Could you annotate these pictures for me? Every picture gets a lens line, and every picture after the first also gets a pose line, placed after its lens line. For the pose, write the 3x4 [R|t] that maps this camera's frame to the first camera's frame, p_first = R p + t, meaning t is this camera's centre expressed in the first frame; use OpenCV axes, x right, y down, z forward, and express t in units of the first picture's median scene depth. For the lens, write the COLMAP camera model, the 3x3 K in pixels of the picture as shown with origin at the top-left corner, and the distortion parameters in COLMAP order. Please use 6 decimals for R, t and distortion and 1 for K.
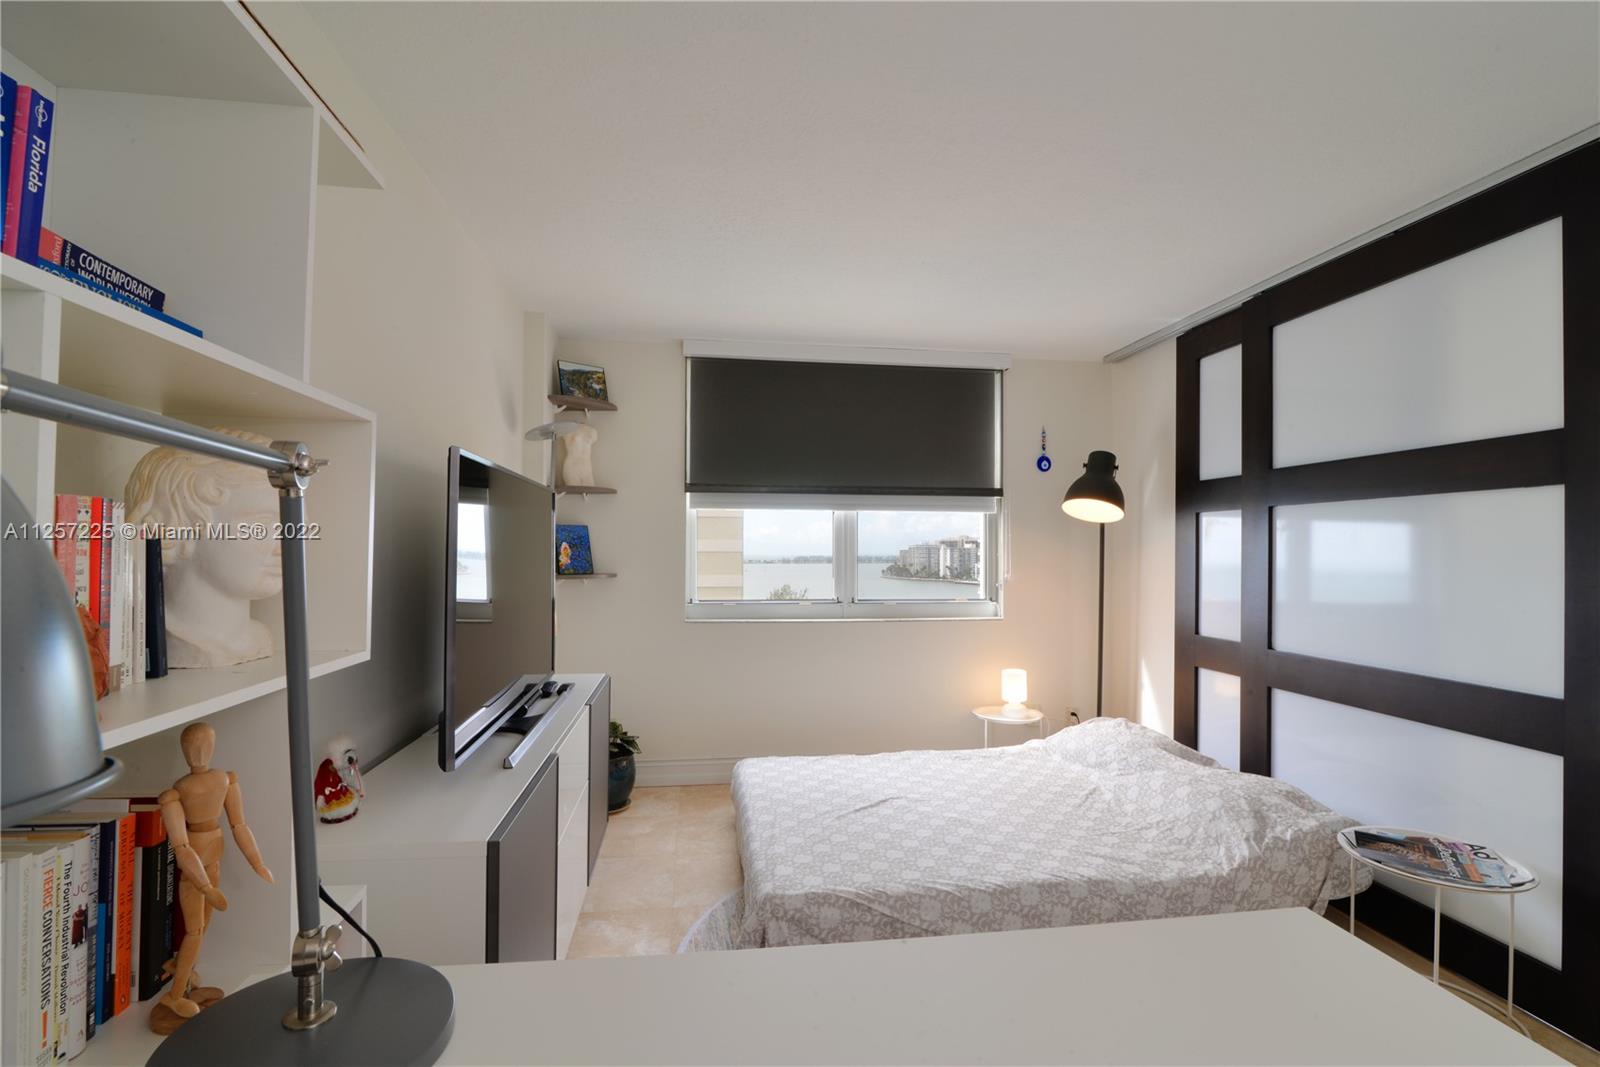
lens RADIAL K [[731.4, 0, 796.2], [0, 731.4, 544.1], [0, 0, 1]] dist [-0.020459, 0.000276]
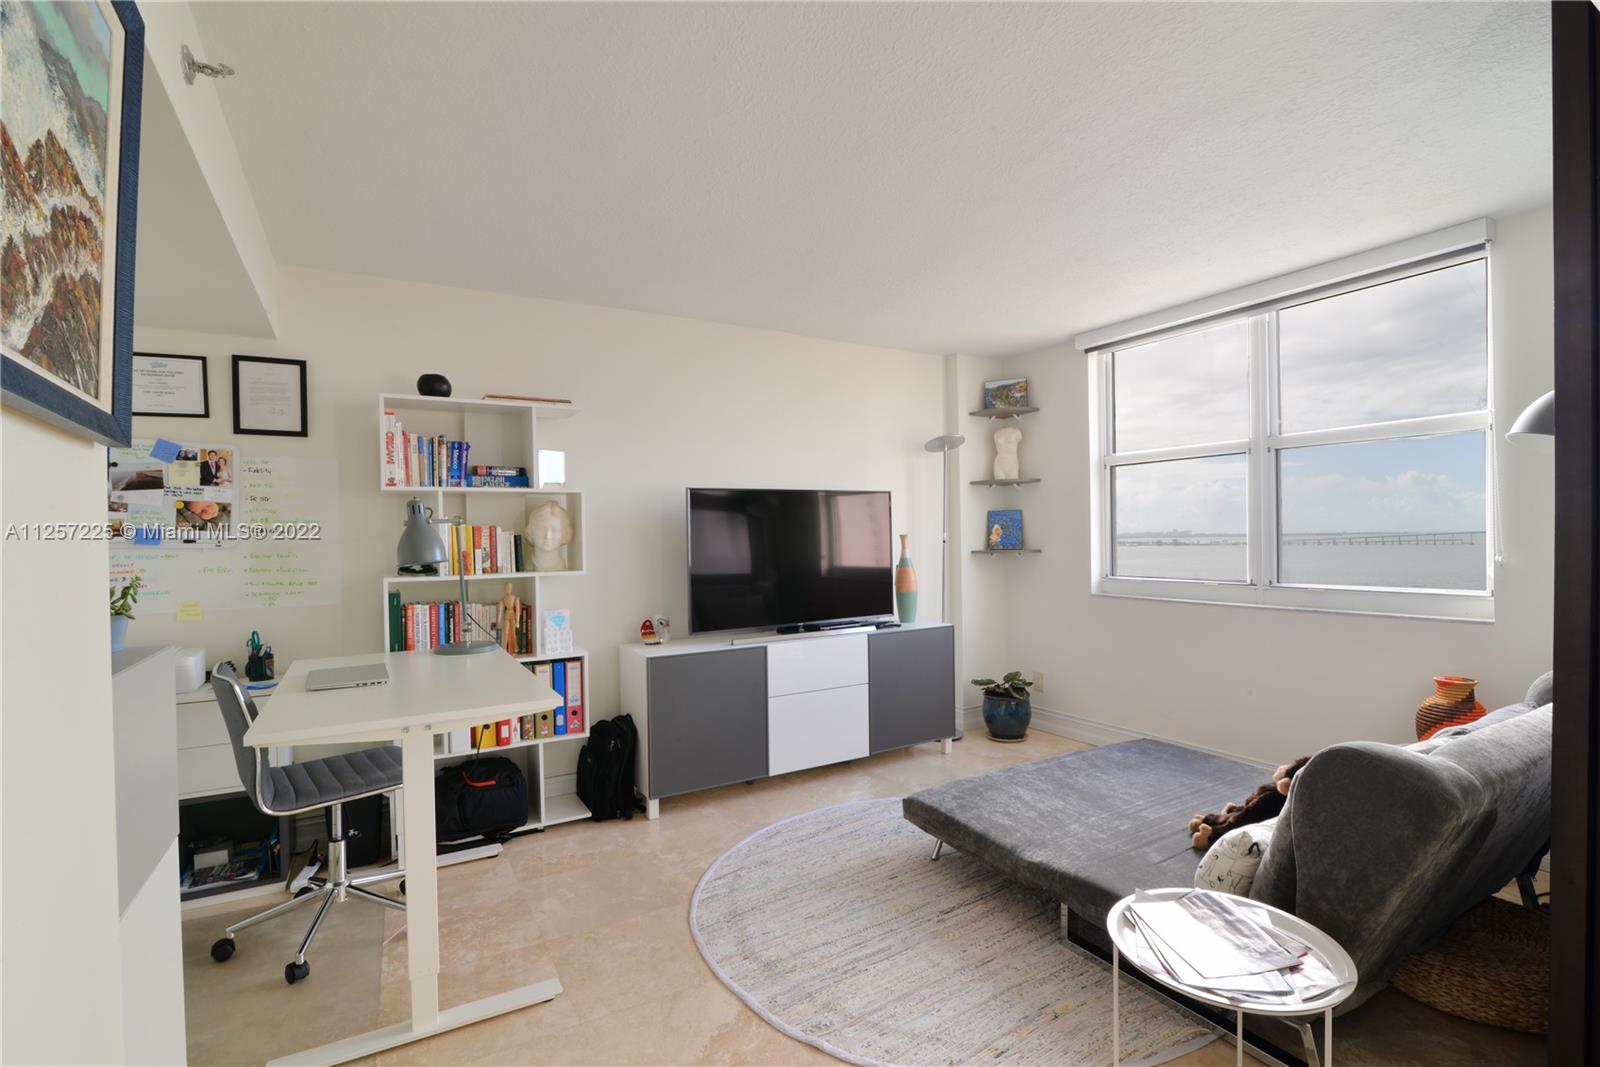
lens RADIAL K [[731.4, 0, 796.2], [0, 731.4, 544.1], [0, 0, 1]] dist [-0.020459, 0.000276]
pose [[0.375199, -0.001742, -0.926943, 0.716847], [0.028614, 0.999543, 0.009704, 0.008914], [0.926503, -0.030164, 0.375077, 0.201139]]
